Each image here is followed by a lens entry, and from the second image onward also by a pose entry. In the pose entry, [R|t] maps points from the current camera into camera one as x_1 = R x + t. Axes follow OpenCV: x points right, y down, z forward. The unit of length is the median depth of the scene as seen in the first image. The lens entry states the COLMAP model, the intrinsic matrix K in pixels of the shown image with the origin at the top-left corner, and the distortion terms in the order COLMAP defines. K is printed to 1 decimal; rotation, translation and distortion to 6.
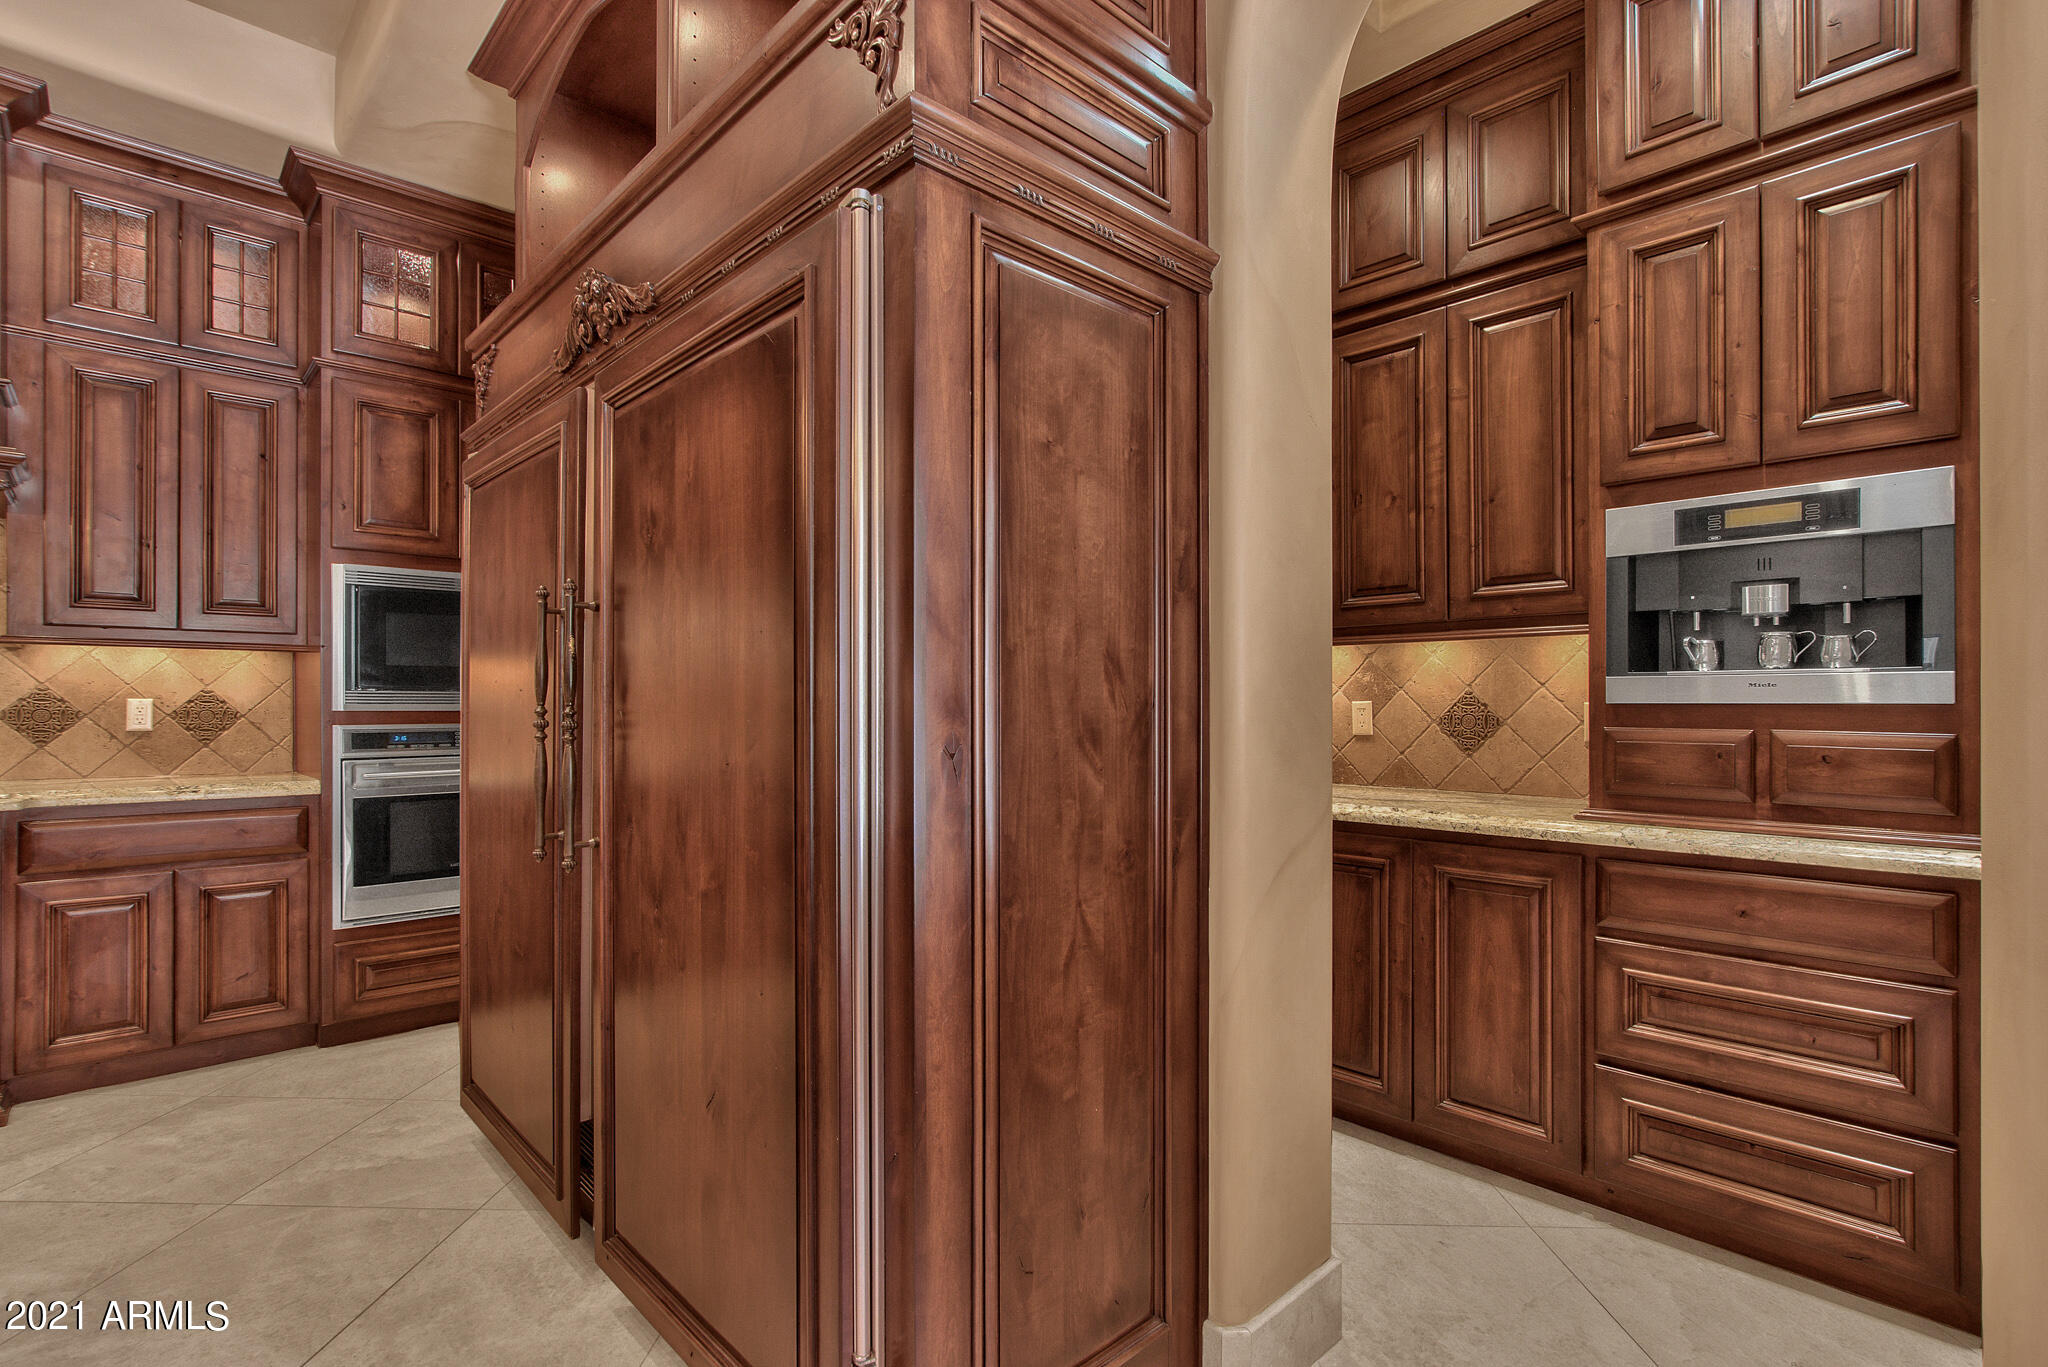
lens RADIAL K [[973.8, 0, 1032.7], [0, 973.8, 698.8], [0, 0, 1]] dist [-0.007994, 0.000376]
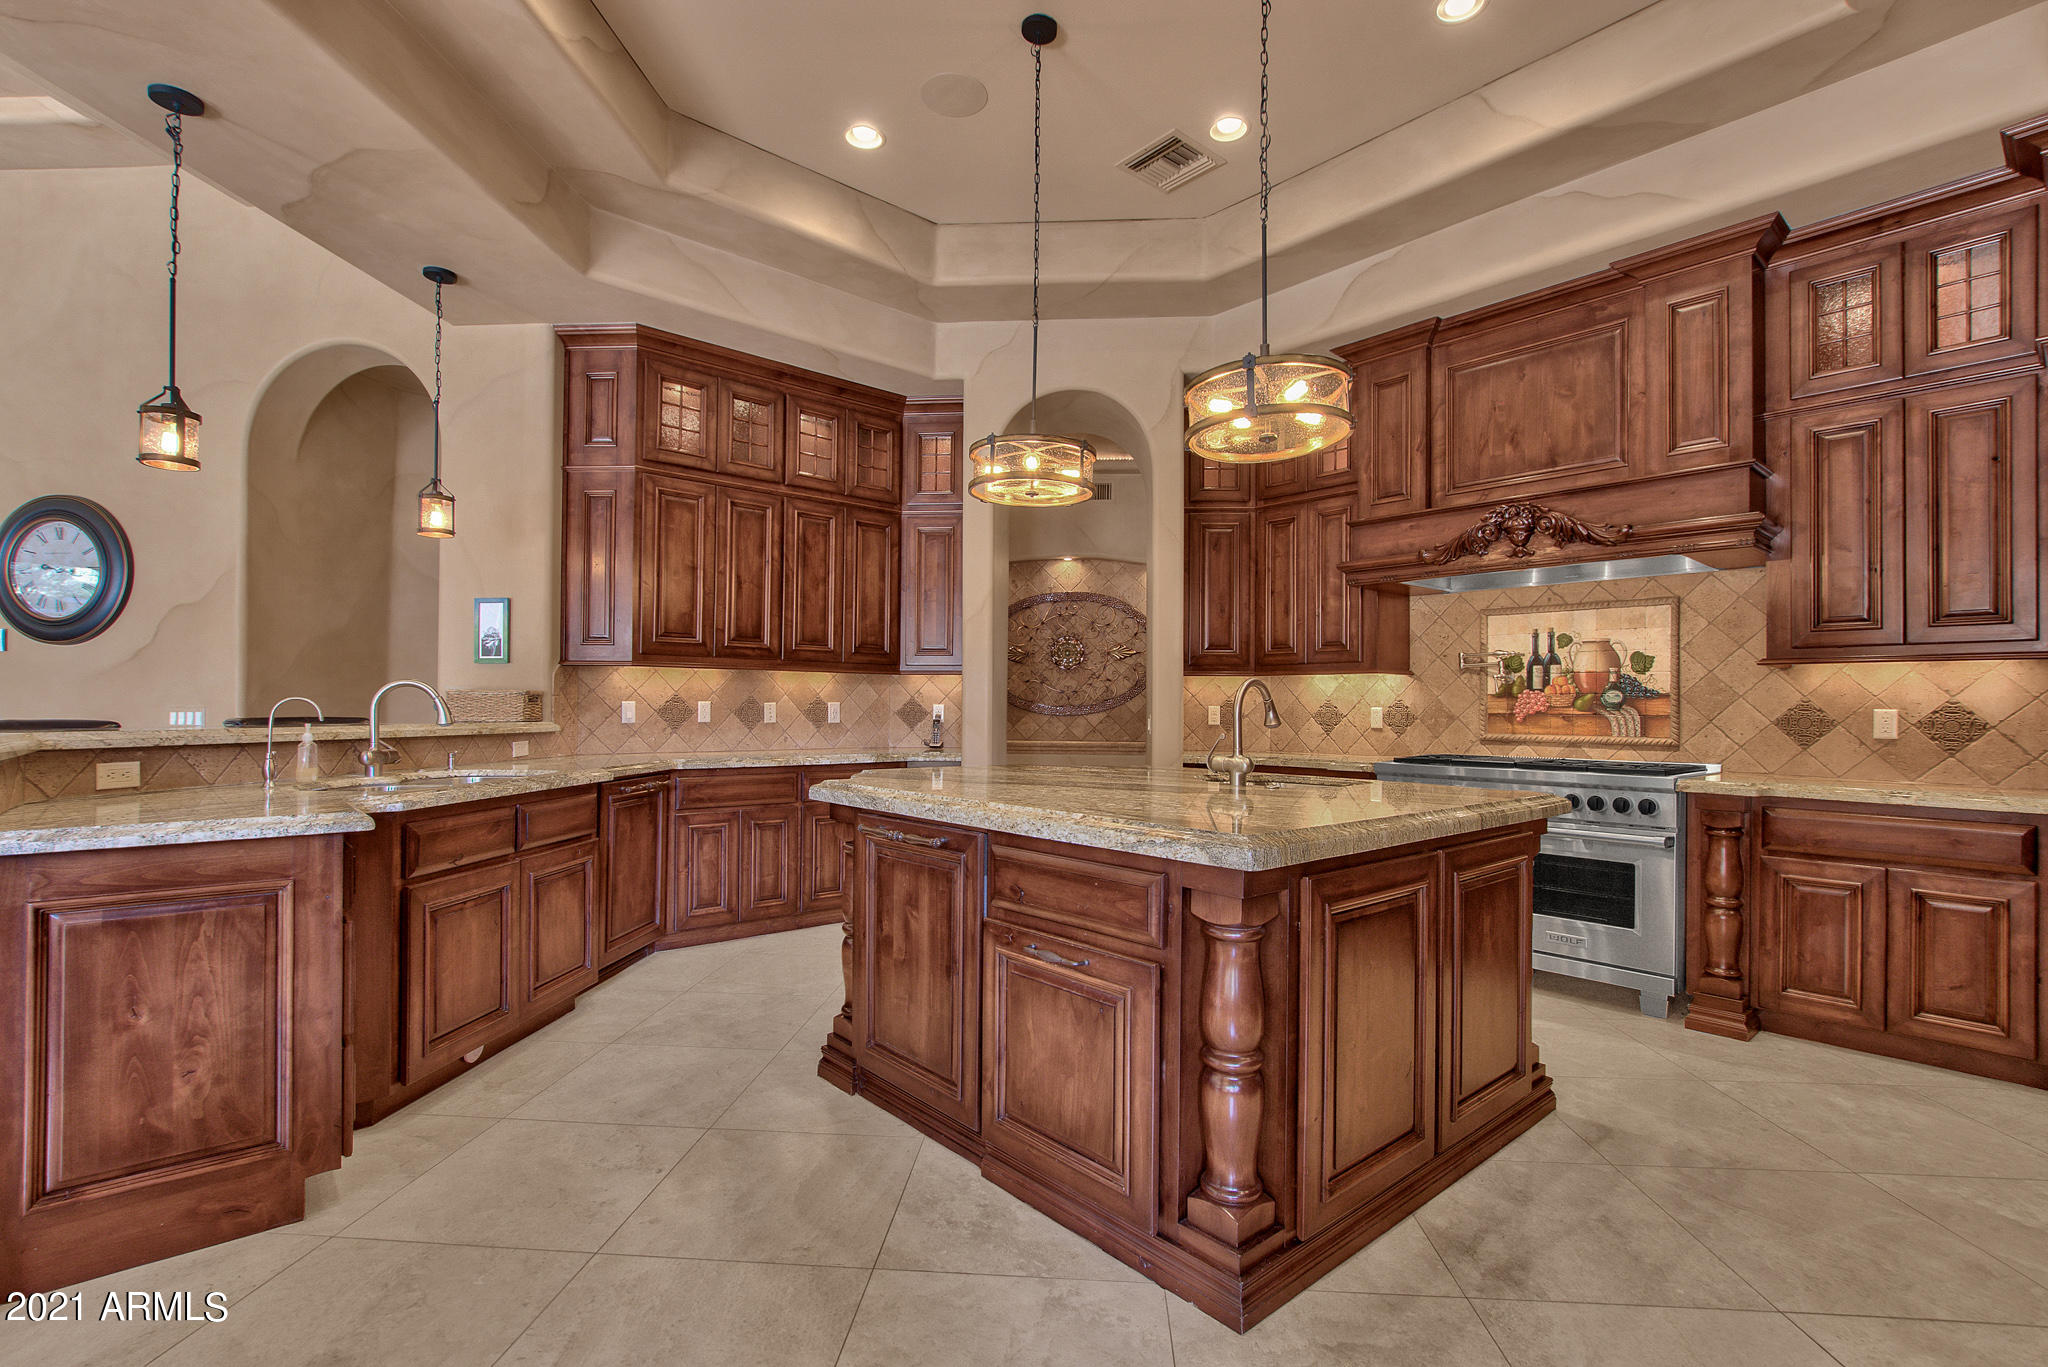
lens RADIAL K [[939.2, 0, 1022.7], [0, 939.2, 701.2], [0, 0, 1]] dist [-0.000618, 0.000309]
pose [[-0.046170, -0.007790, -0.998903, 0.212296], [-0.005369, 0.999957, -0.007550, 0.004471], [0.998919, 0.005014, -0.046209, 0.087548]]
